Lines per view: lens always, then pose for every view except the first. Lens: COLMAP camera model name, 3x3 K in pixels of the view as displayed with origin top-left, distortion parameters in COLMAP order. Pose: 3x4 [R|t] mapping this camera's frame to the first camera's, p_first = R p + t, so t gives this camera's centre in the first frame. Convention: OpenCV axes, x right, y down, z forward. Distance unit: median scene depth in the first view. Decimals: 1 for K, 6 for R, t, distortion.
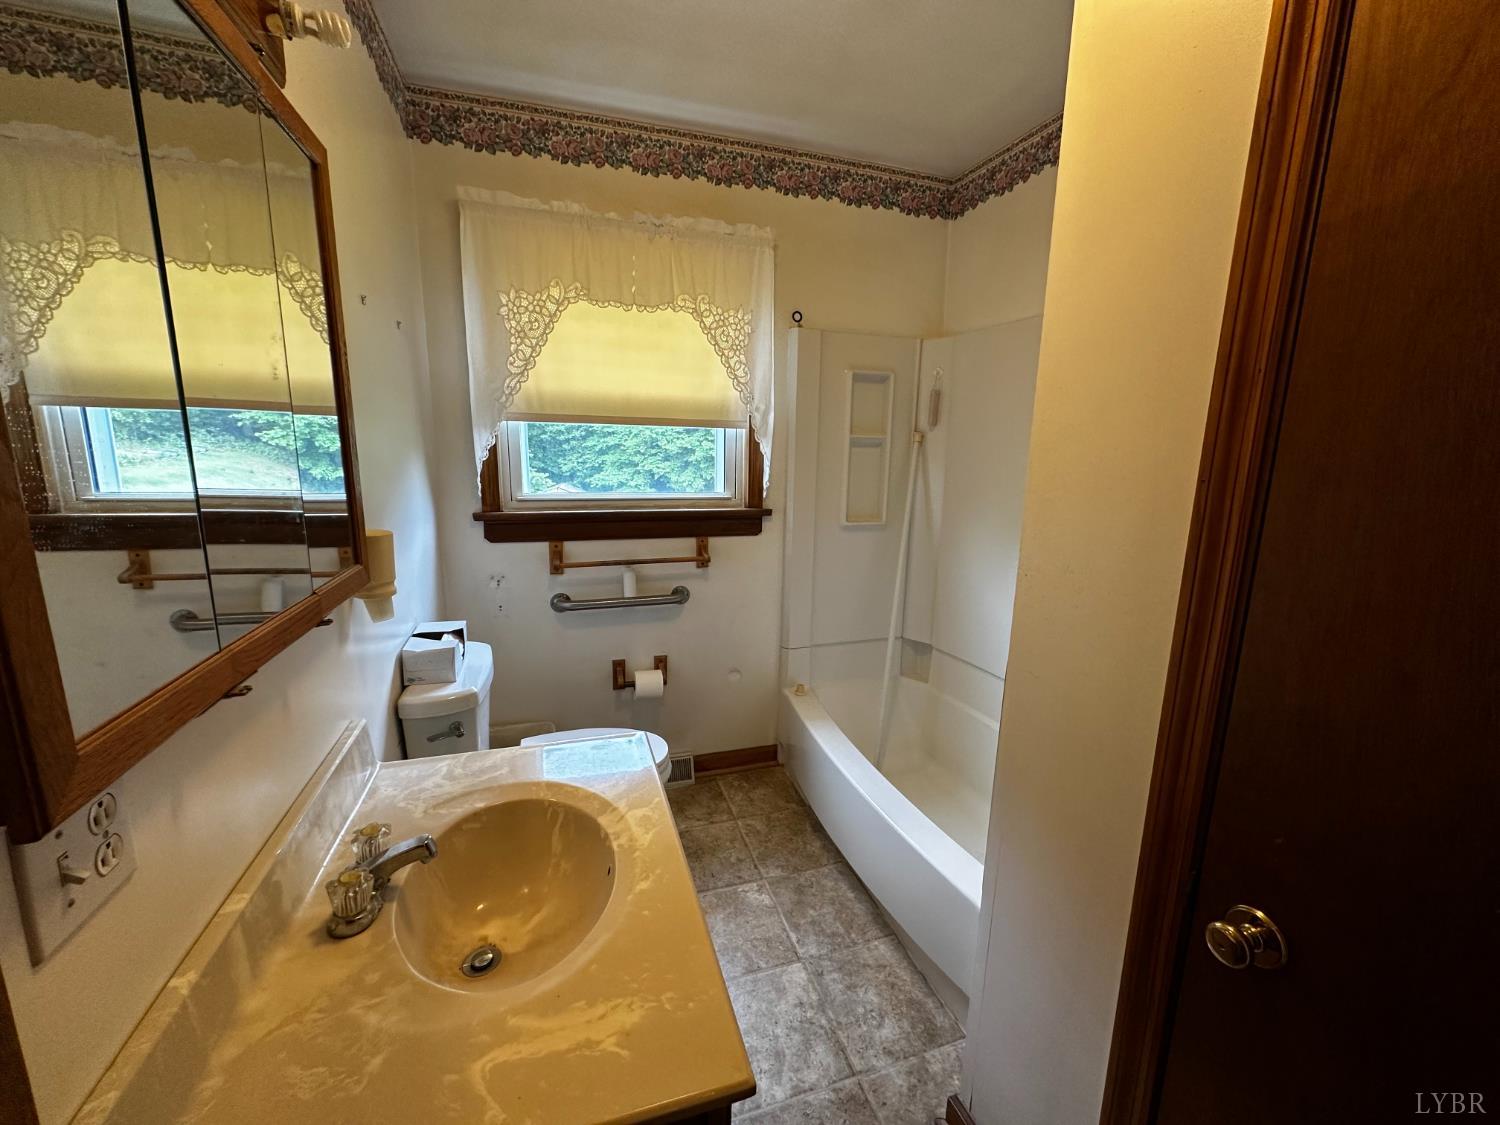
lens RADIAL K [[596.0, 0, 750.0], [0, 596.0, 562.5], [0, 0, 1]] dist [-0.004780, 0.000510]
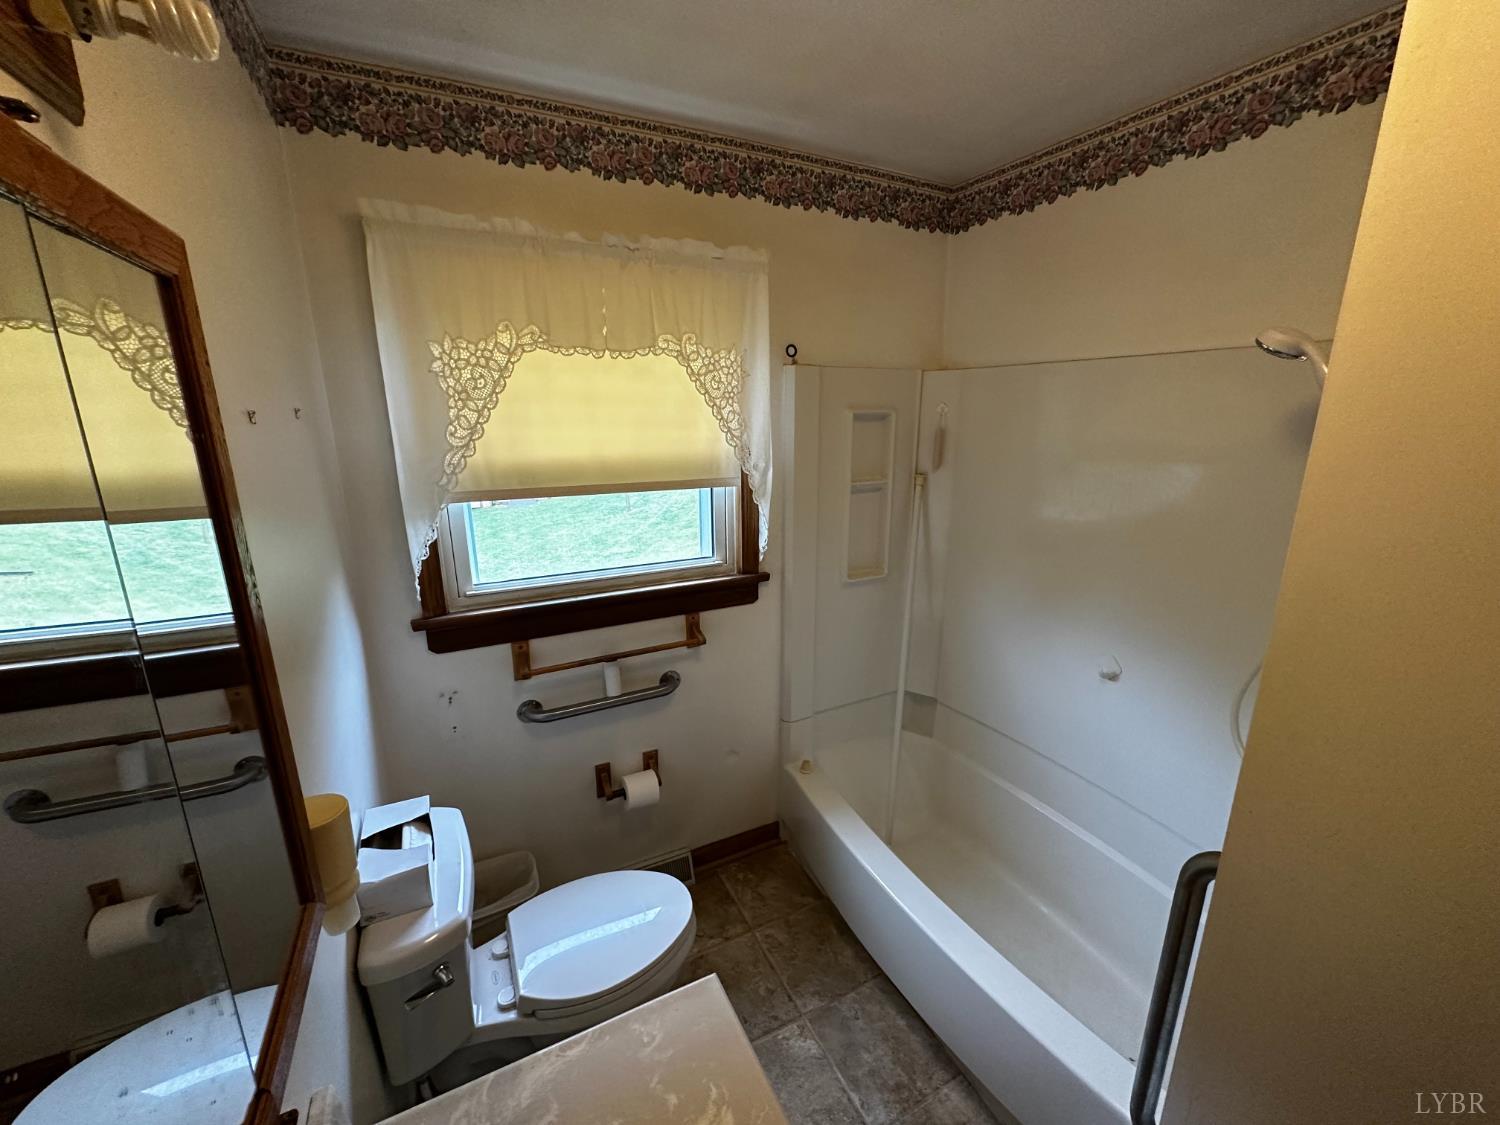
lens RADIAL K [[596.0, 0, 750.0], [0, 596.0, 562.5], [0, 0, 1]] dist [-0.004780, 0.000510]
pose [[0.987548, -0.058611, 0.145992, -0.134144], [0.049495, 0.996636, 0.065315, -0.187326], [-0.149329, -0.057276, 0.987127, 0.165772]]
